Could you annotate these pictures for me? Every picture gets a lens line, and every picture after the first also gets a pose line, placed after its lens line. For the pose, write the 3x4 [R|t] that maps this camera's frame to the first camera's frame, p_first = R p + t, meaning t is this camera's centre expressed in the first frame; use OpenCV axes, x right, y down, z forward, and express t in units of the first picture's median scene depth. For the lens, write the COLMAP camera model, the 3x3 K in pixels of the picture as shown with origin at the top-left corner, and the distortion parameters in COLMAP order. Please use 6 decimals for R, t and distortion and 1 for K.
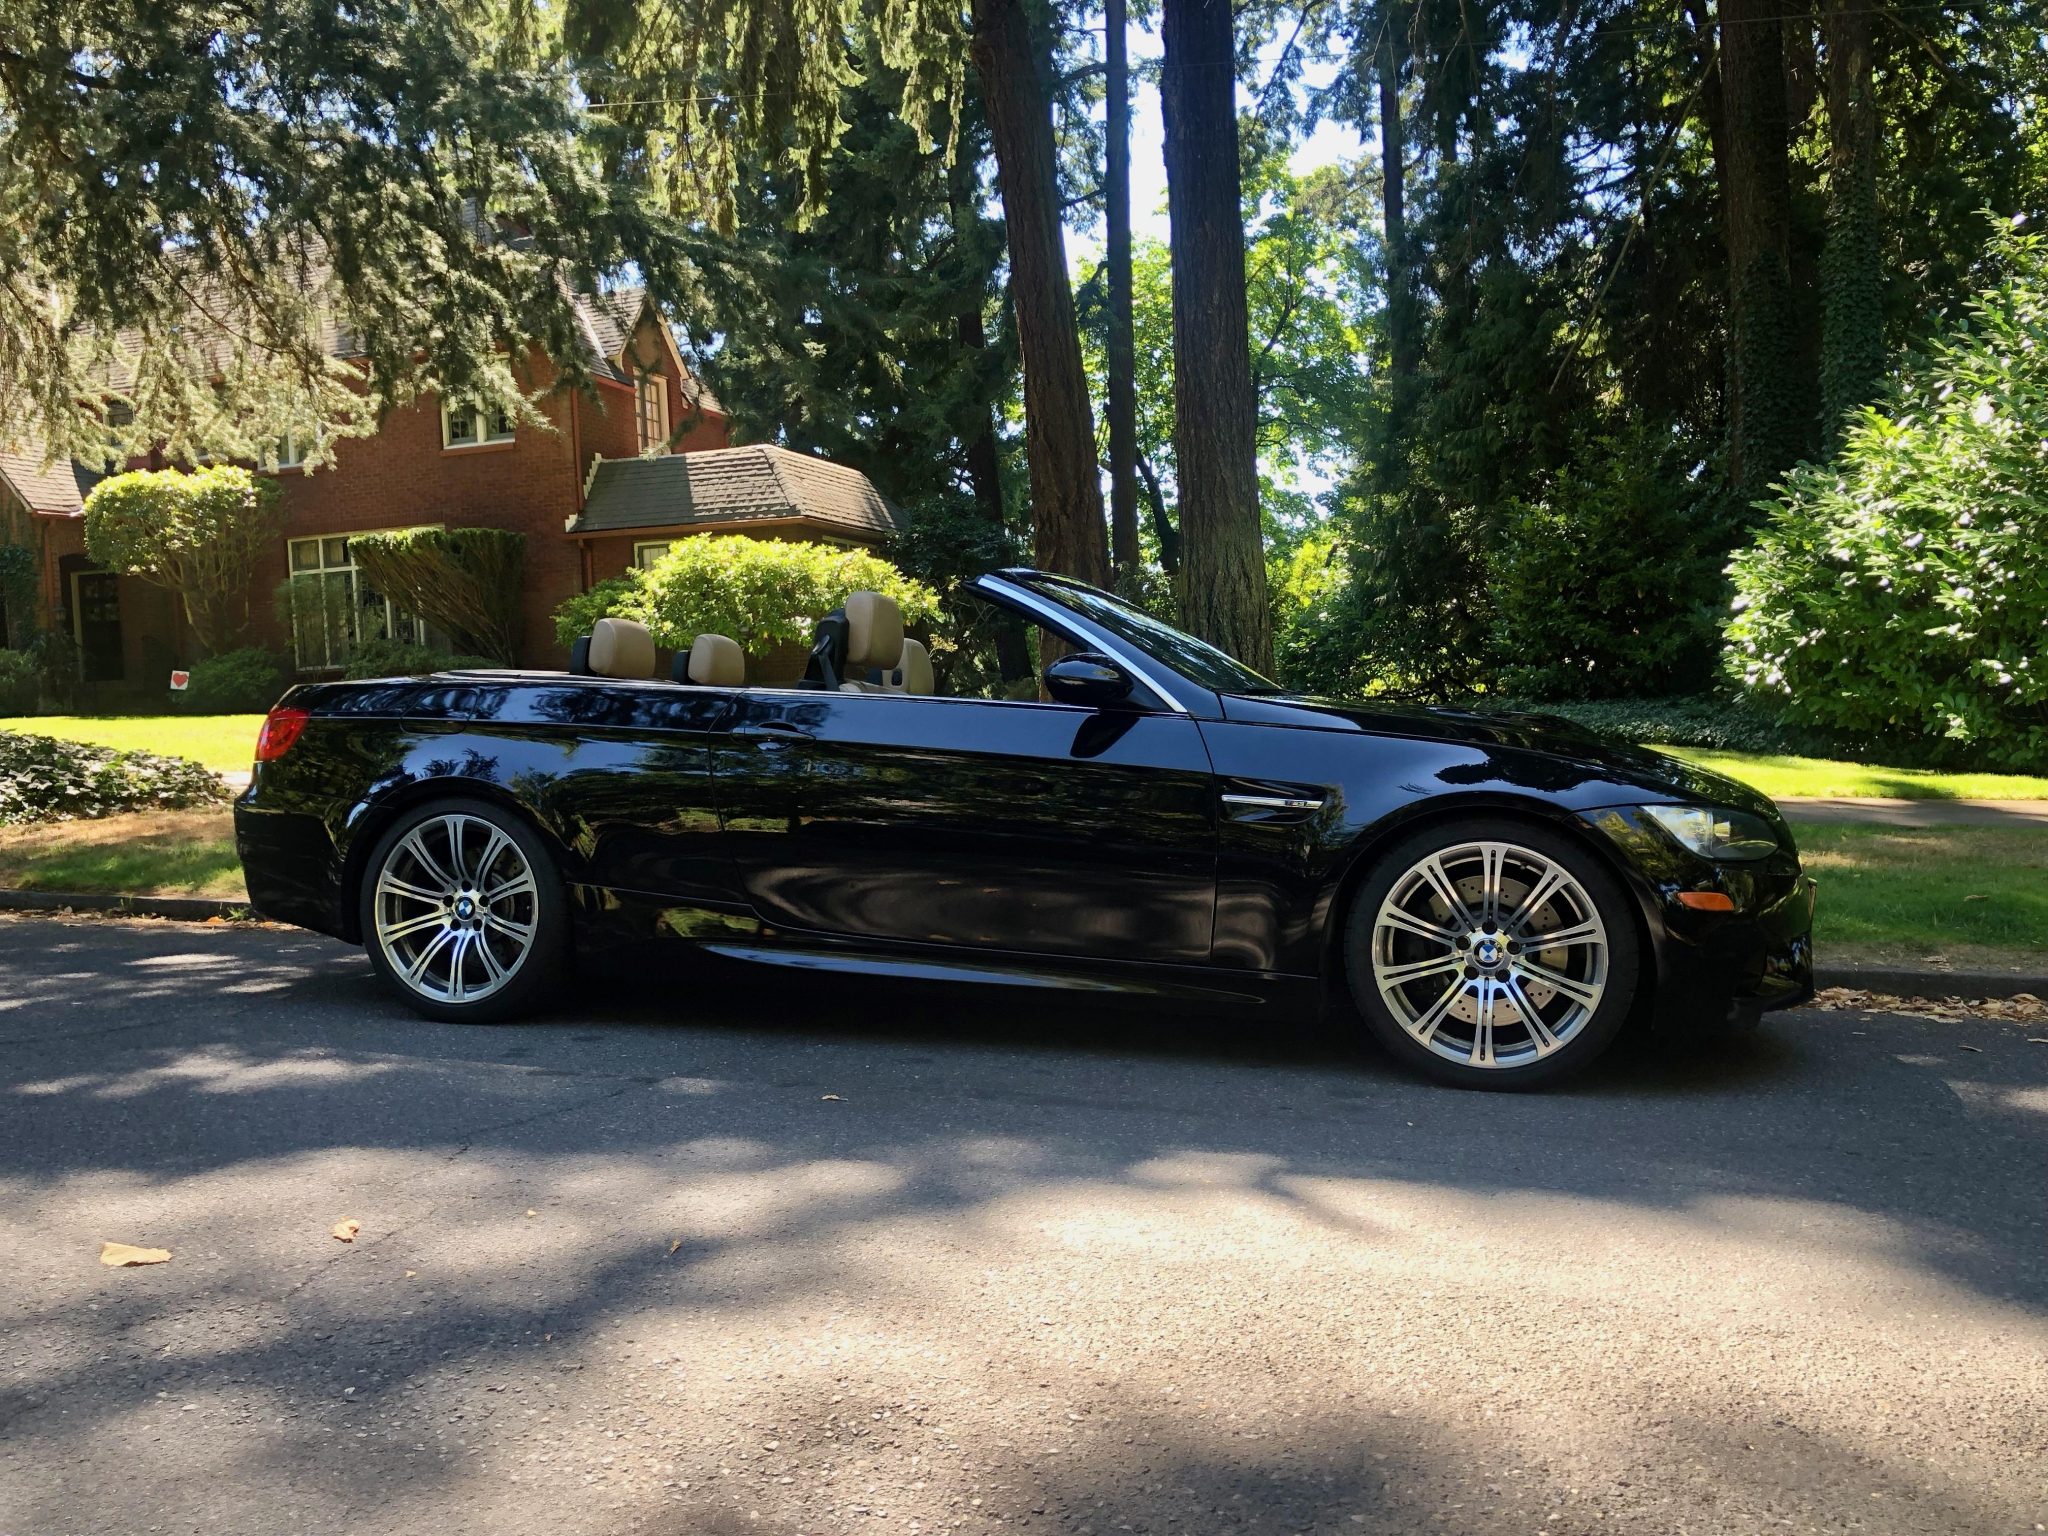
lens RADIAL K [[1652.8, 0, 1026.9], [0, 1652.8, 773.4], [0, 0, 1]] dist [0.046576, -0.058765]
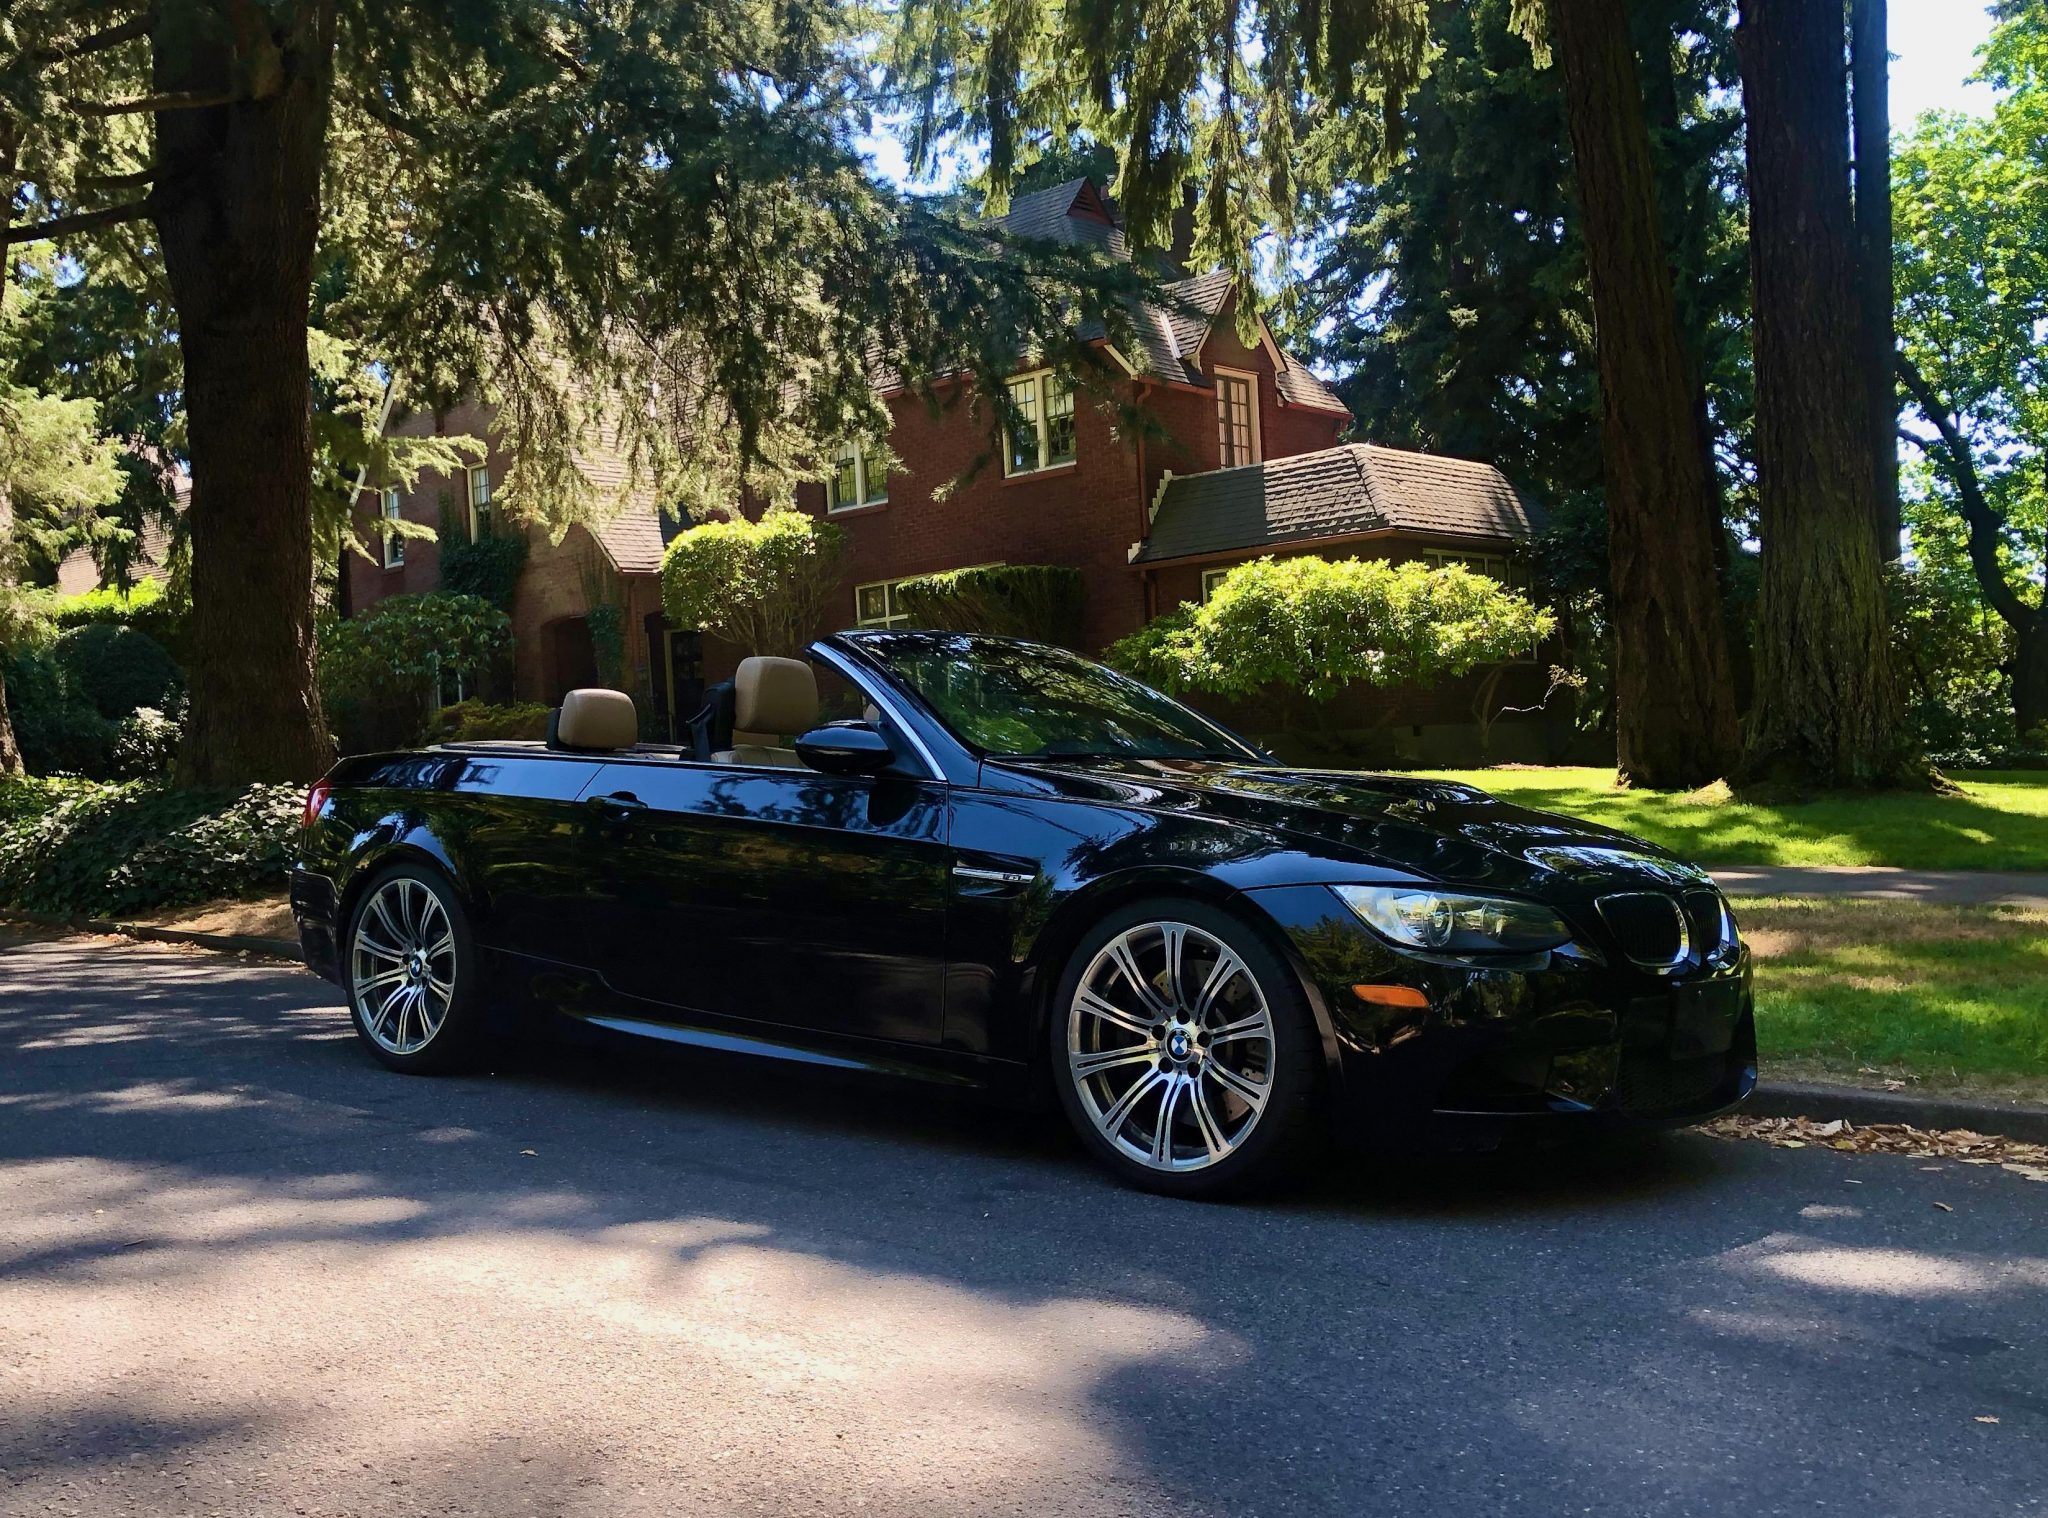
lens RADIAL K [[2015.6, 0, 945.7], [0, 2015.6, 832.3], [0, 0, 1]] dist [0.014988, 0.000000]
pose [[0.911277, 0.003238, -0.411781, 0.087325], [-0.004620, 0.999987, -0.002360, -0.000541], [0.411768, 0.004053, 0.911280, -0.006974]]
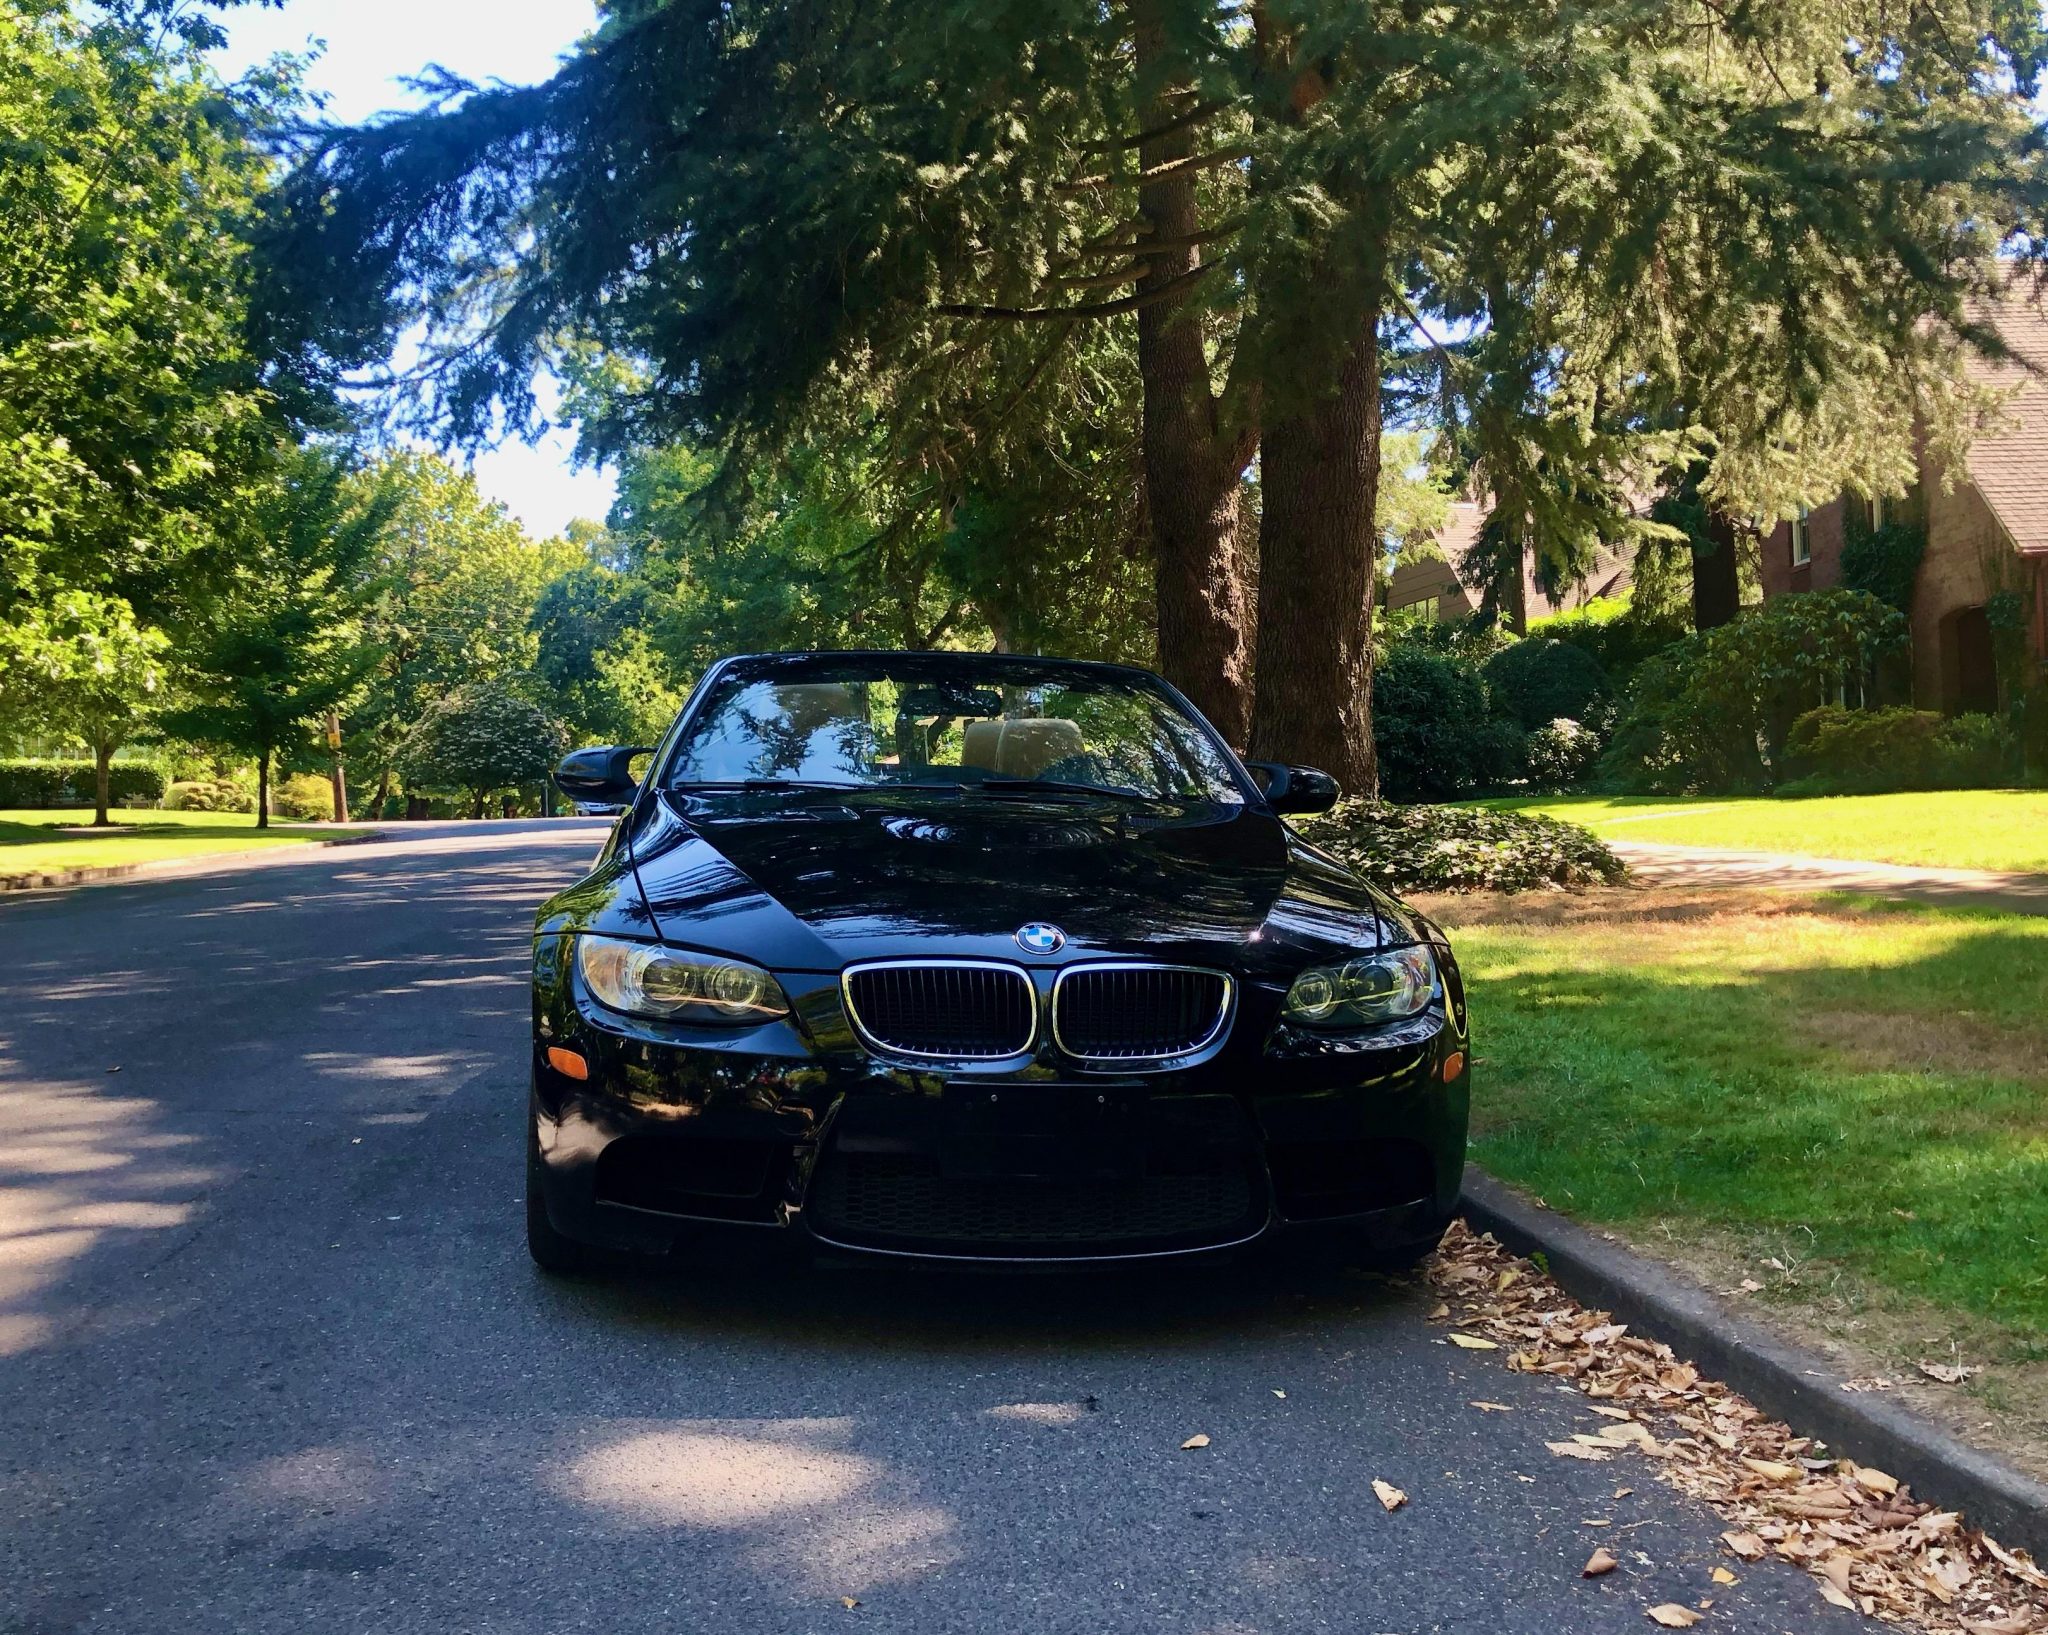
lens RADIAL K [[2066.0, 0, 1023.5], [0, 2066.0, 816.7], [0, 0, 1]] dist [0.027571, 0.000000]
pose [[0.419000, 0.006205, -0.907965, 0.193061], [-0.022455, 0.999742, -0.003530, -0.005898], [0.907708, 0.021868, 0.419031, 0.112828]]
